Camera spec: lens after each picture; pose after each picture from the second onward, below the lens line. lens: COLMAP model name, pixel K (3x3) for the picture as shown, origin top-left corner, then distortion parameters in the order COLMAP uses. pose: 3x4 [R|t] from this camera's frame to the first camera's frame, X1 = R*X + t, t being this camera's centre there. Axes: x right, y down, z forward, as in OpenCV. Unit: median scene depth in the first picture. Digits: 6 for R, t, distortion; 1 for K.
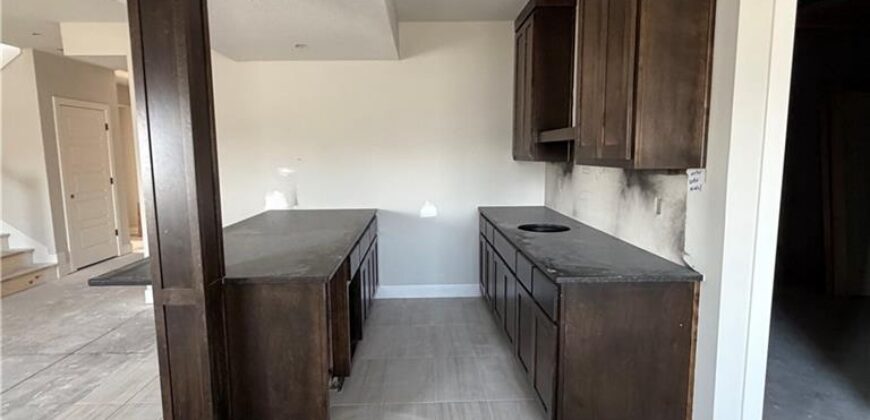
lens RADIAL K [[463.0, 0, 437.9], [0, 463.0, 209.4], [0, 0, 1]] dist [0.001176, -0.000958]
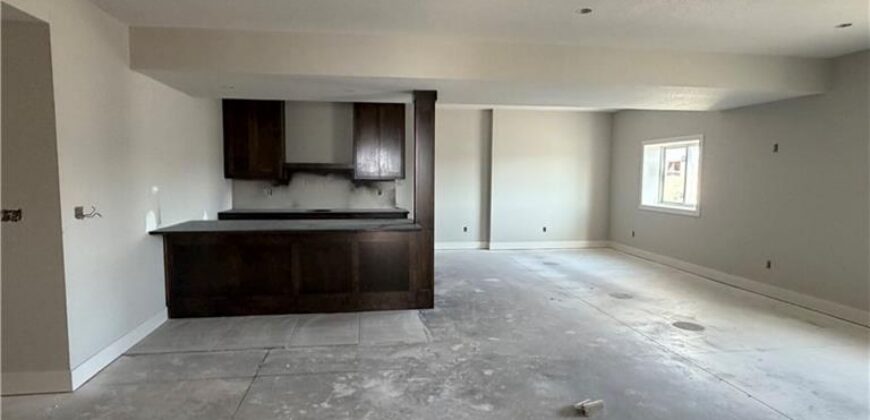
lens RADIAL K [[463.0, 0, 432.9], [0, 463.0, 207.2], [0, 0, 1]] dist [0.001176, -0.000958]
pose [[-0.117106, -0.061920, 0.991187, -1.832044], [0.114366, 0.990574, 0.075393, -0.070098], [-0.986512, 0.122187, -0.108921, 0.721542]]
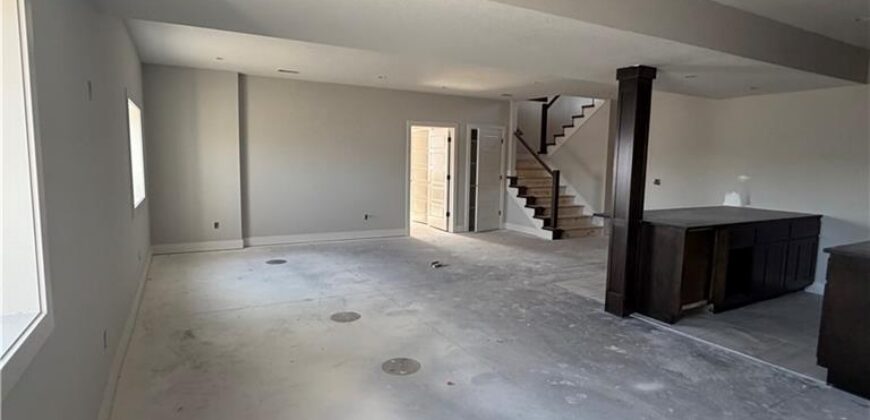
lens RADIAL K [[463.0, 0, 431.6], [0, 463.0, 211.3], [0, 0, 1]] dist [0.001176, -0.000958]
pose [[0.449630, 0.117615, -0.885438, 0.613479], [-0.131459, 0.989212, 0.064644, 0.059141], [0.883488, 0.087333, 0.460240, -0.526413]]
